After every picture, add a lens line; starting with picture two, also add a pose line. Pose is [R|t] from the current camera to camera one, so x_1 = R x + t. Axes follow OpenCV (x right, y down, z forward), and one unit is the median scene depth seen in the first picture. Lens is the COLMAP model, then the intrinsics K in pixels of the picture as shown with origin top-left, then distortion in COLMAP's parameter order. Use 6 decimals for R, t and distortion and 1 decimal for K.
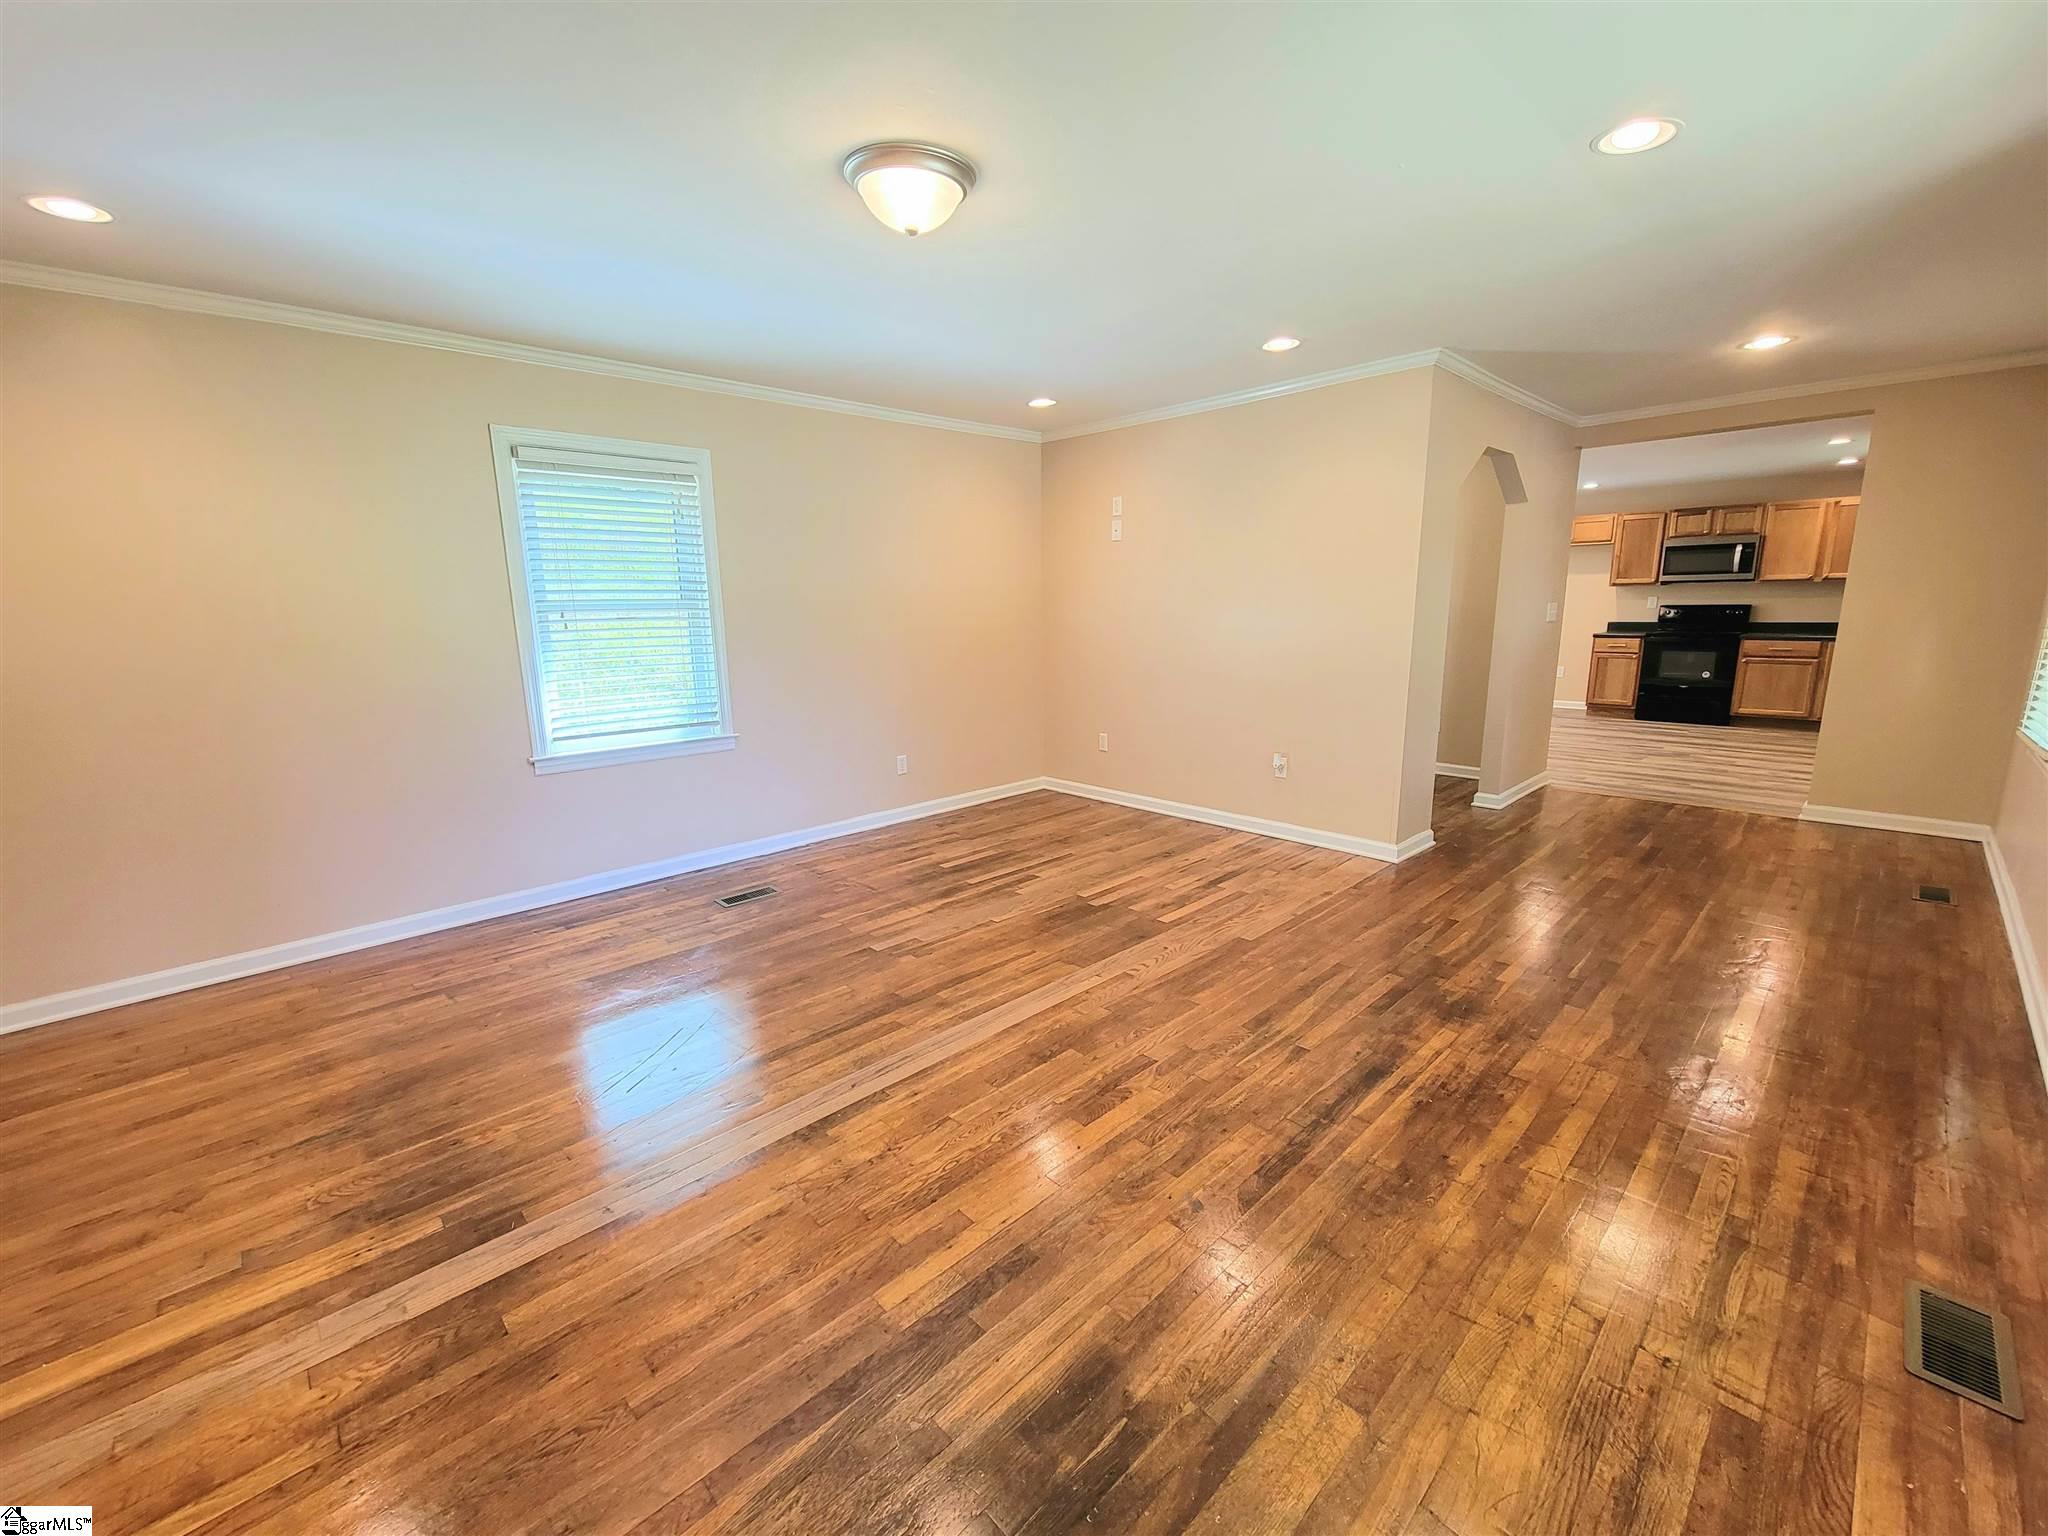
lens RADIAL K [[837.5, 0, 1032.5], [0, 837.5, 776.7], [0, 0, 1]] dist [-0.000281, -0.001710]
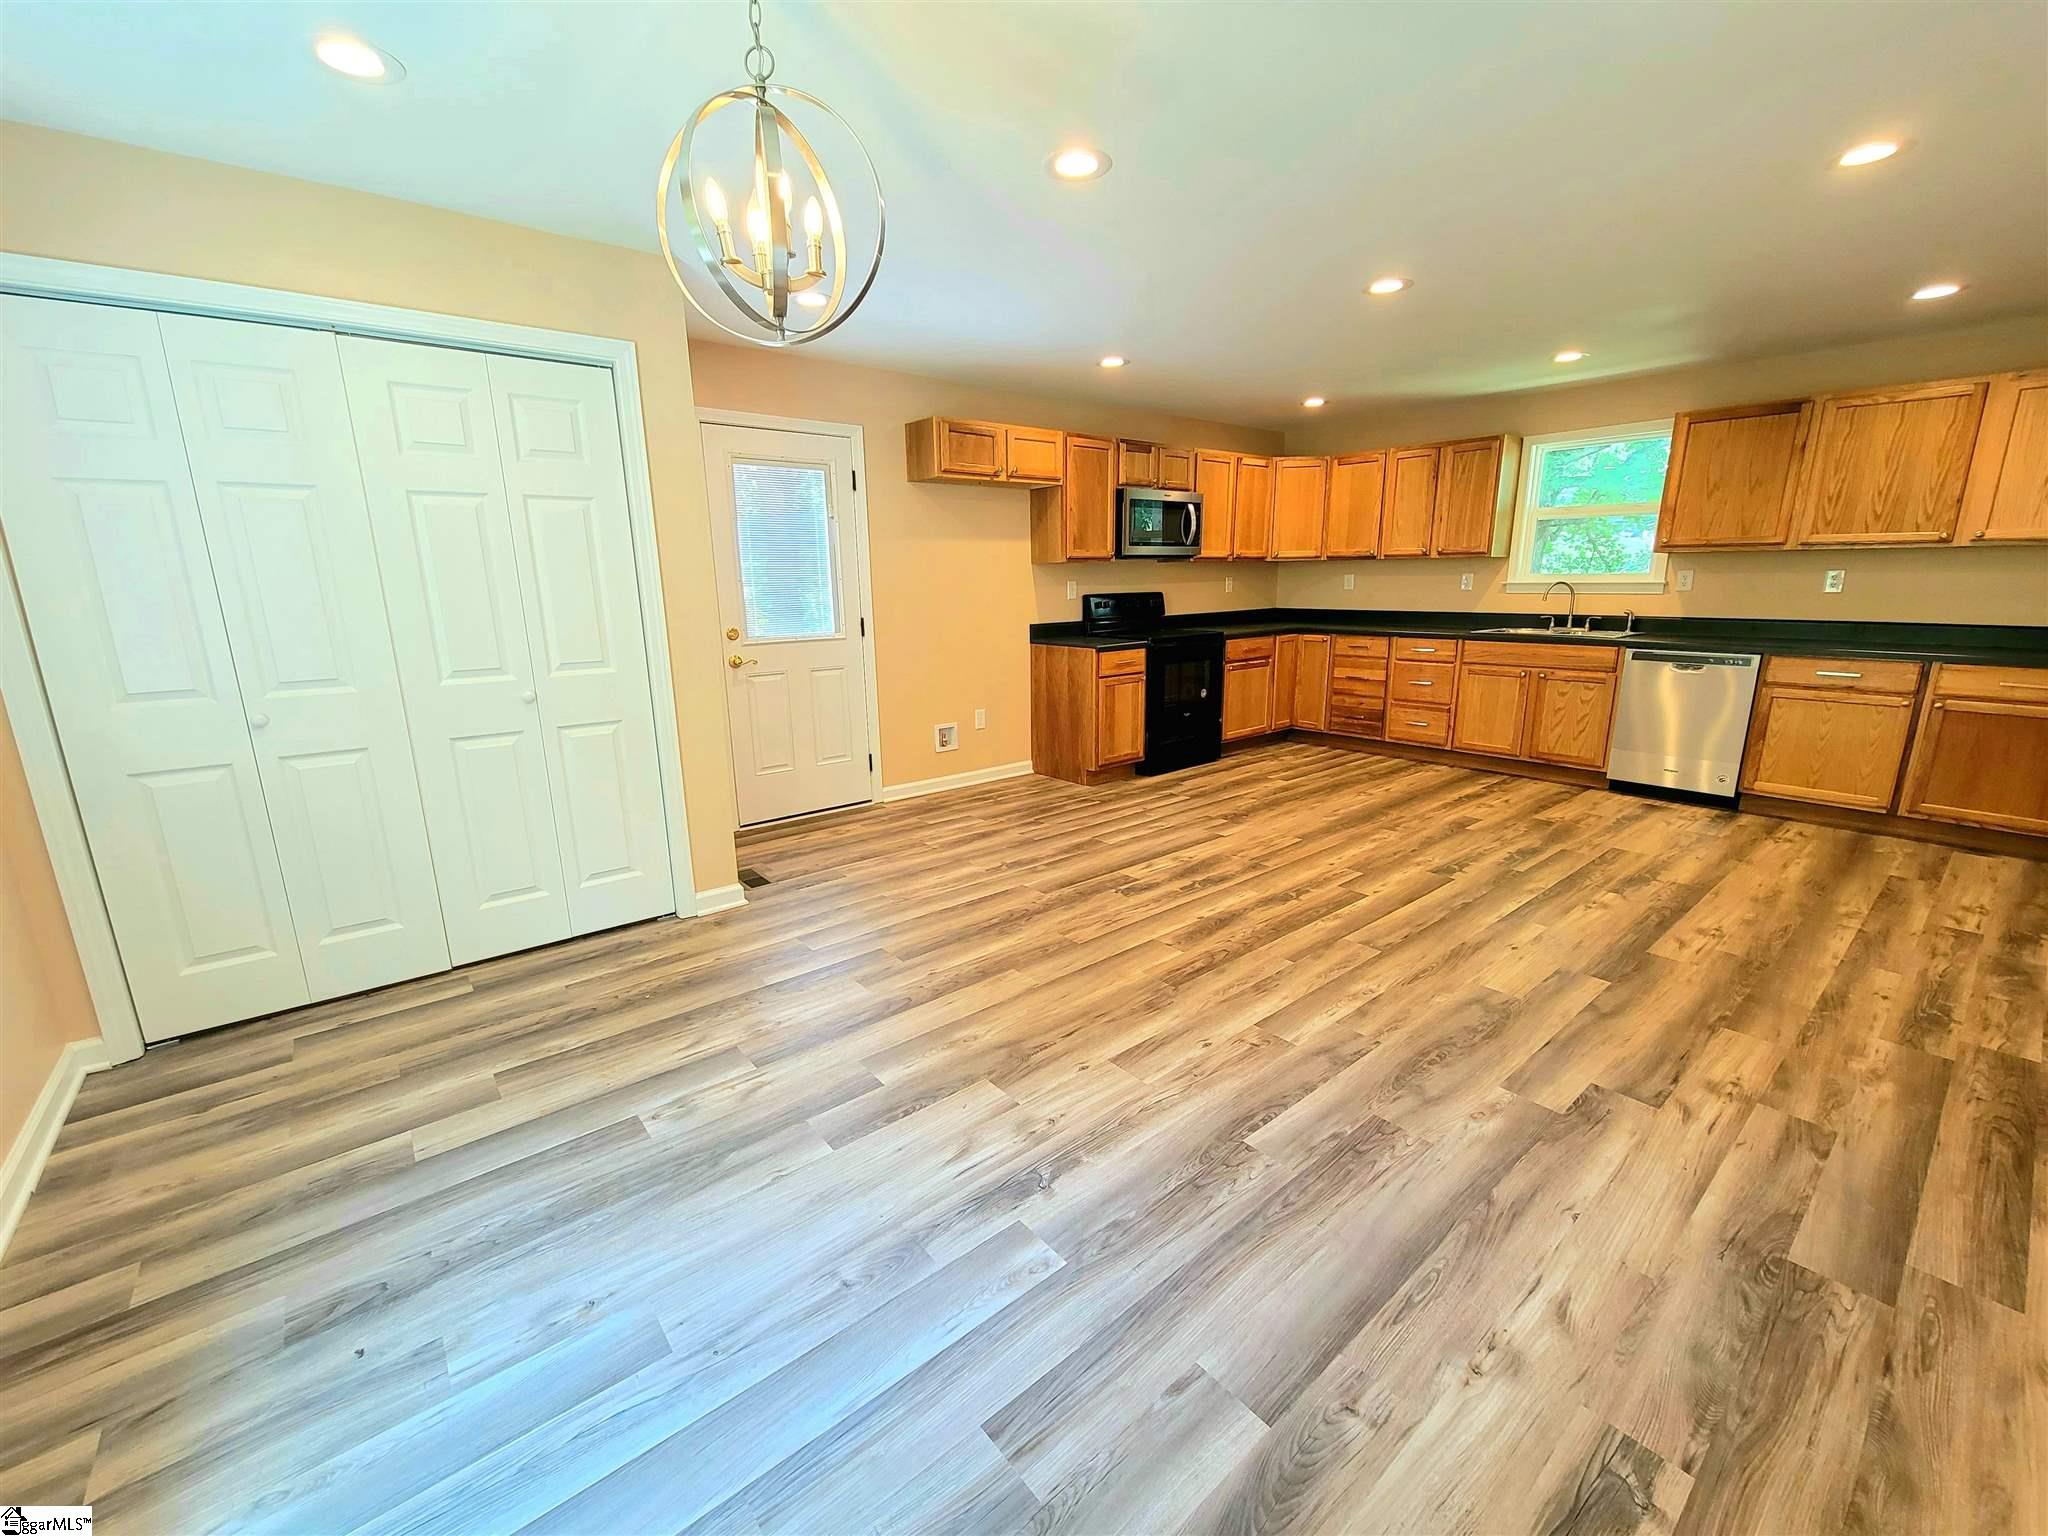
lens RADIAL K [[837.5, 0, 1022.5], [0, 837.5, 774.1], [0, 0, 1]] dist [-0.000281, -0.001710]
pose [[0.082297, -0.214179, 0.973321, 0.104114], [0.219366, 0.956575, 0.191946, -0.220241], [-0.972166, 0.197717, 0.125707, 1.058276]]
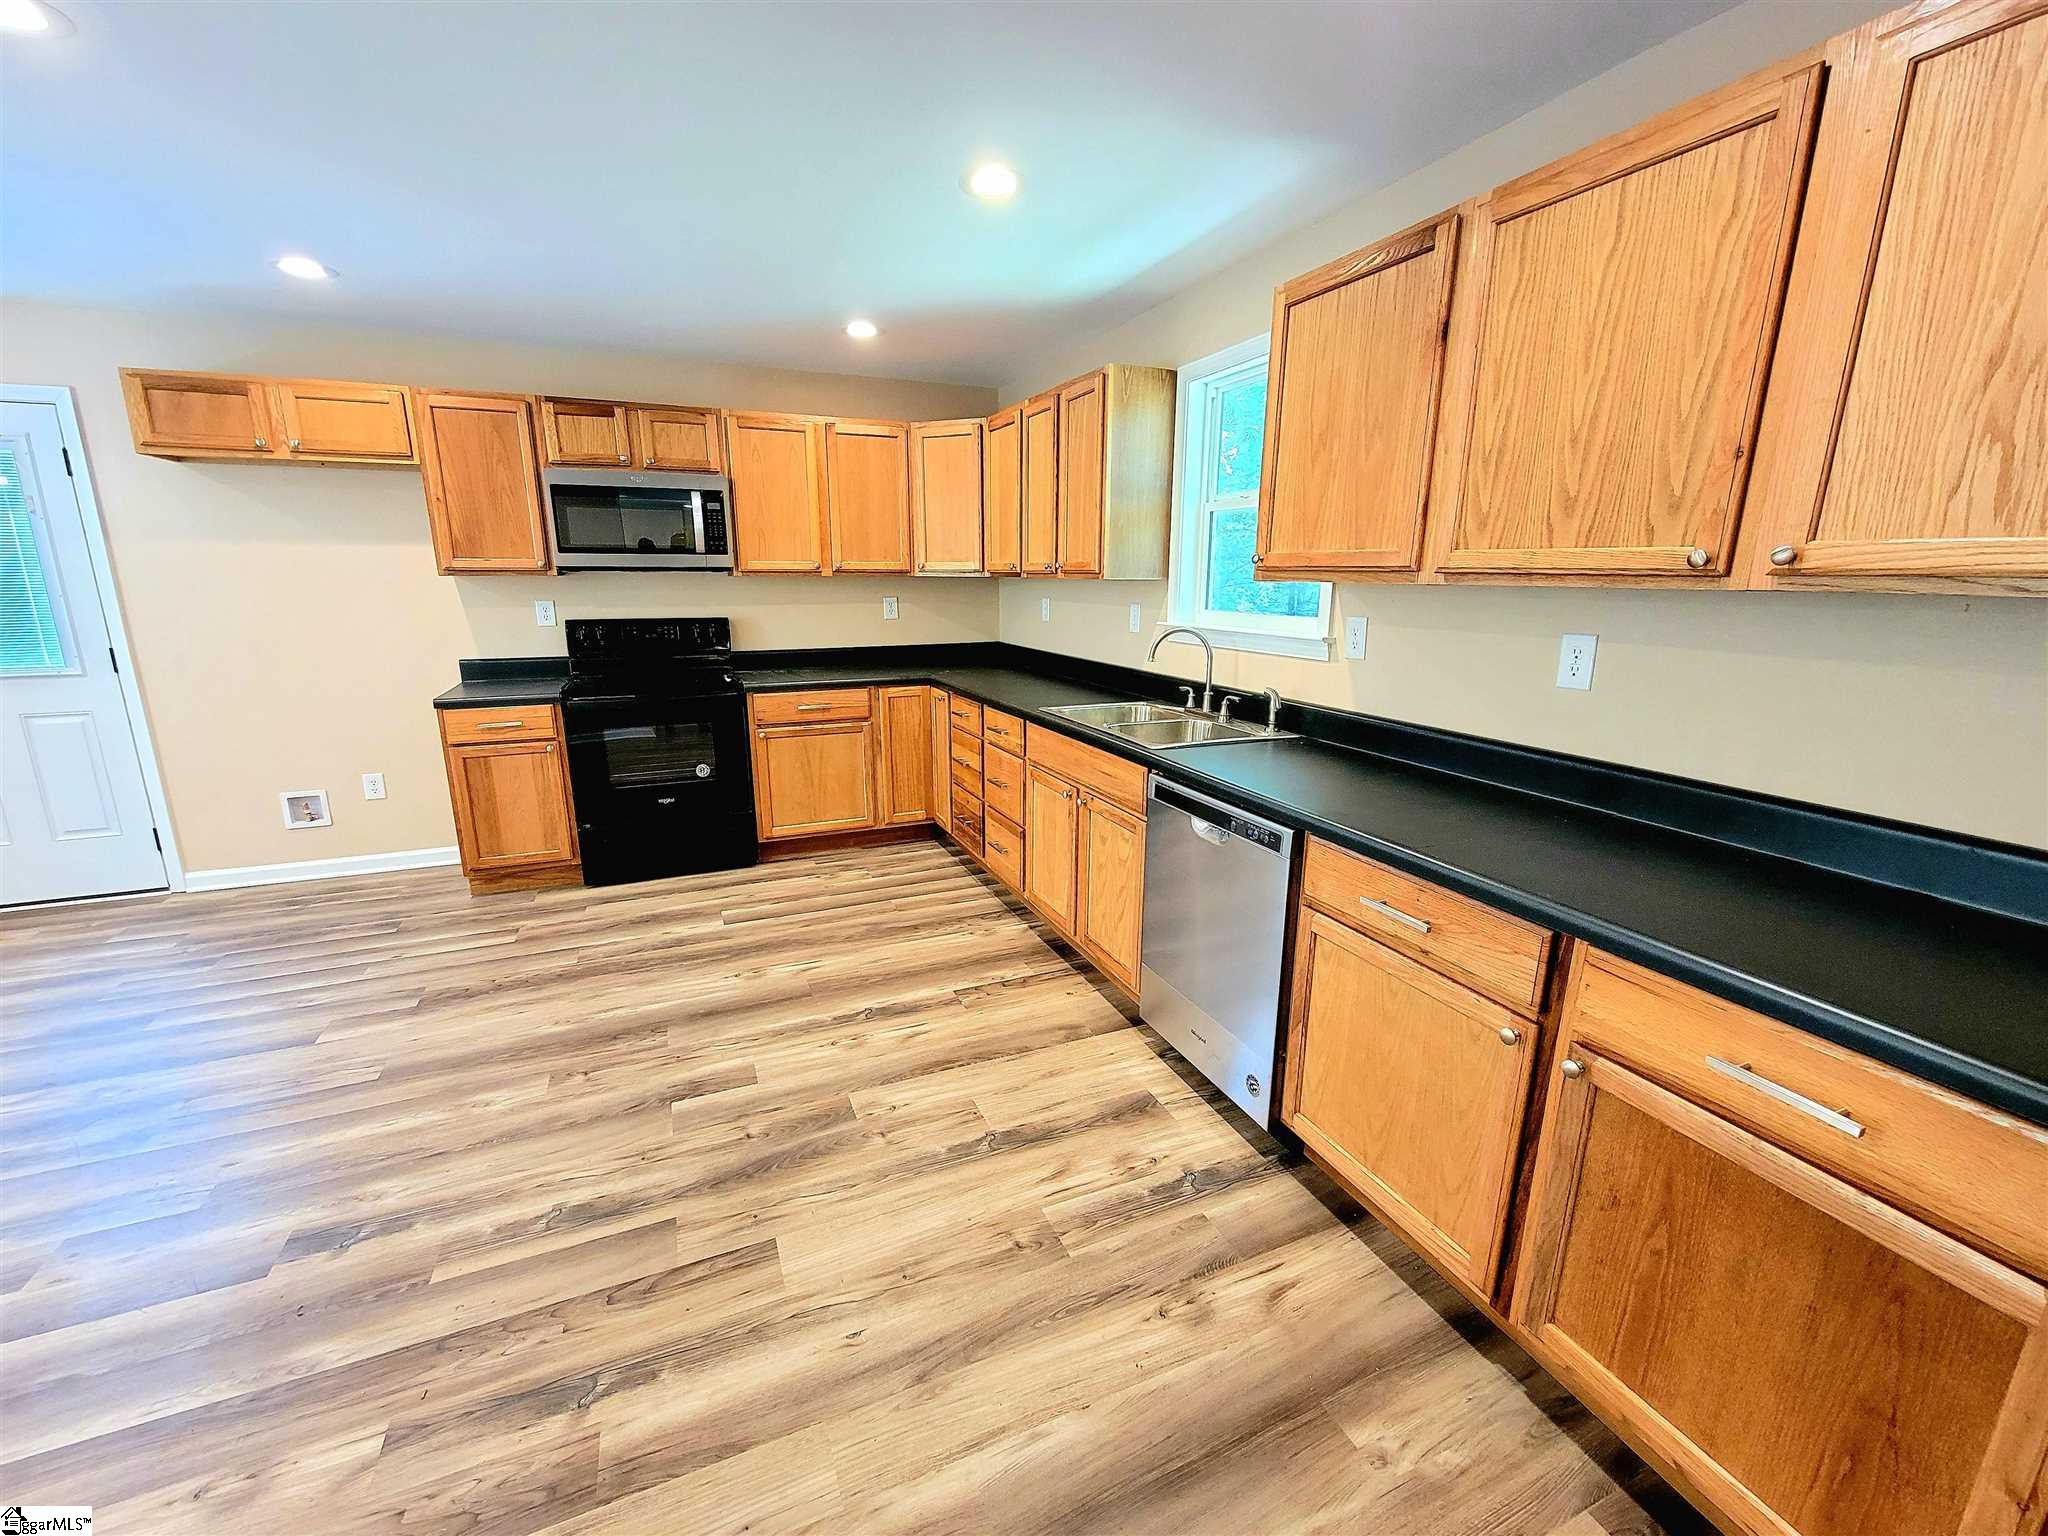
lens RADIAL K [[837.5, 0, 1022.8], [0, 837.5, 775.7], [0, 0, 1]] dist [-0.000281, -0.001710]
pose [[0.355377, -0.200312, 0.913007, 0.433954], [0.183700, 0.972686, 0.141903, -0.150427], [-0.916494, 0.117291, 0.382468, 0.647868]]
